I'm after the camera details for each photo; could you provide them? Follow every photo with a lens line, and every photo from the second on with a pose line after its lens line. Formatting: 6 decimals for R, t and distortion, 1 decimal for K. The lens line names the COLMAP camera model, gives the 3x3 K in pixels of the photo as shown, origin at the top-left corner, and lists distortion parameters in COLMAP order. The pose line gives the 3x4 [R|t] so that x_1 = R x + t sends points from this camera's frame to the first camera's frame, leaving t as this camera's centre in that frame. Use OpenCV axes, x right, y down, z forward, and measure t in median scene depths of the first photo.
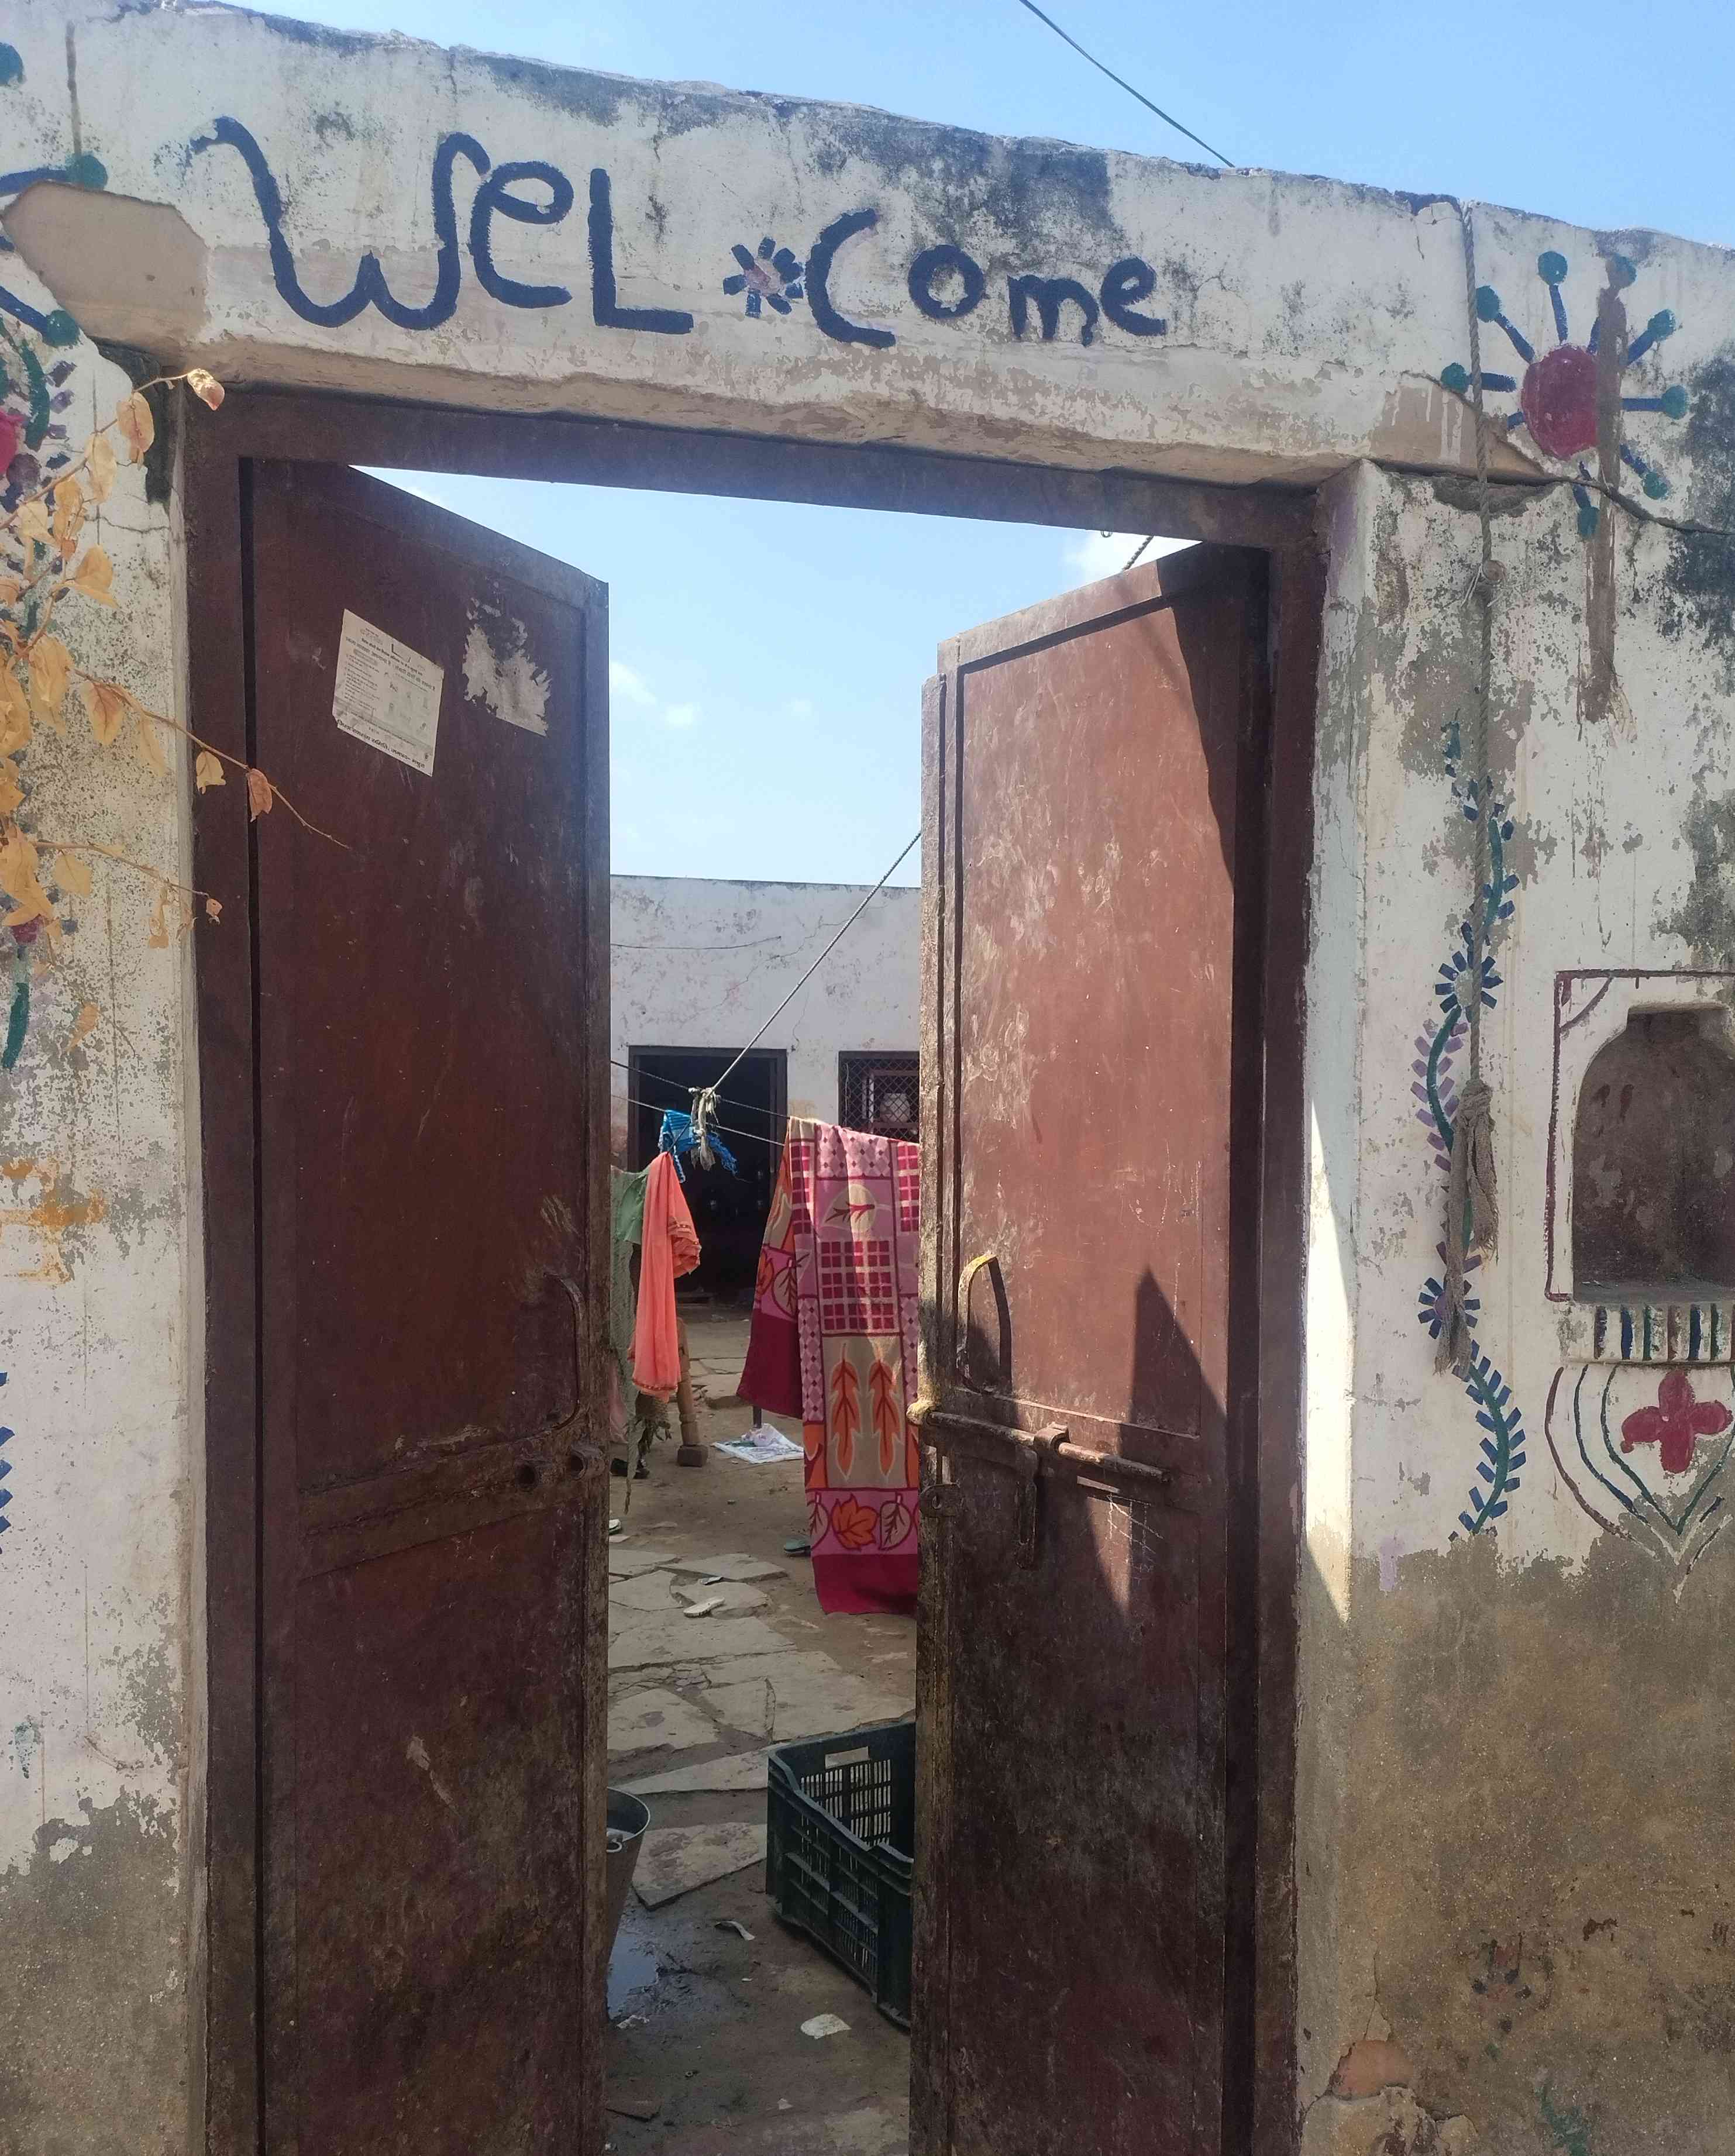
lens RADIAL K [[1638.7, 0, 867.5], [0, 1638.7, 1078.0], [0, 0, 1]] dist [-0.150885, 0.114699]
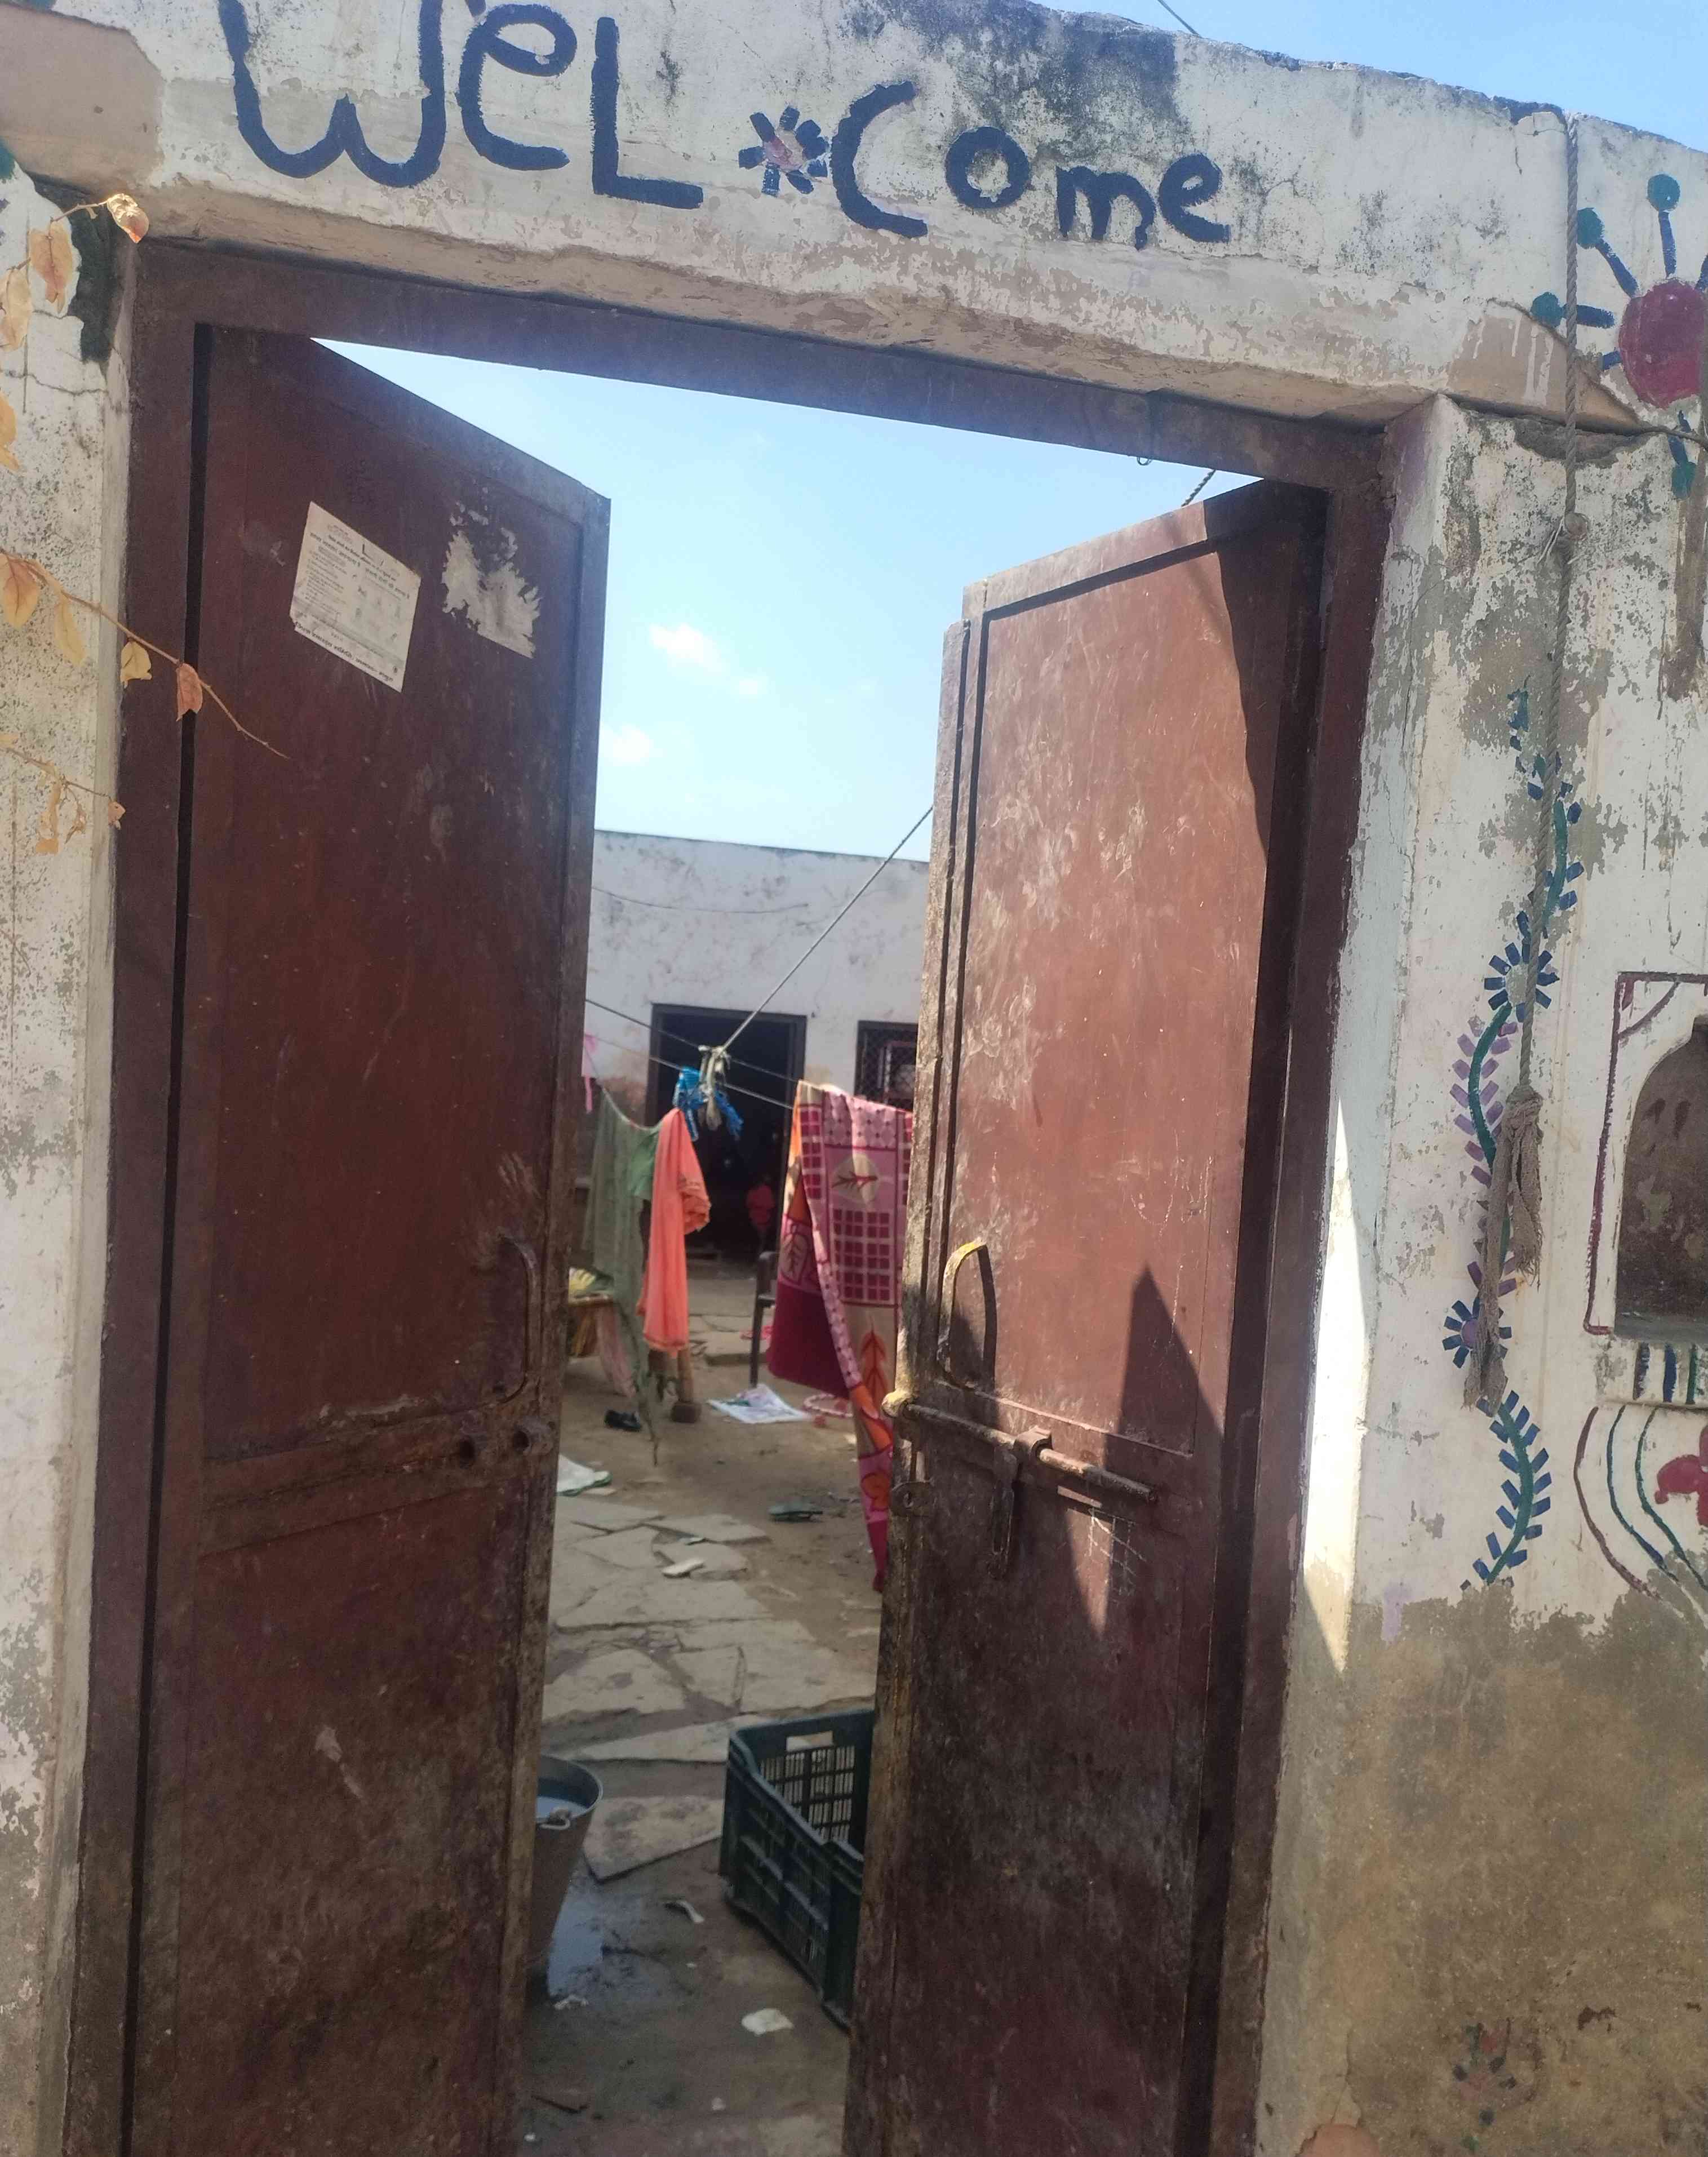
lens RADIAL K [[1572.0, 0, 854.0], [0, 1572.0, 1078.5], [0, 0, 1]] dist [-0.125451, 0.072028]
pose [[0.998094, 0.057358, -0.022782, 0.021705], [-0.056902, 0.998176, 0.020185, 0.000859], [0.023898, -0.018850, 0.999537, 0.122641]]
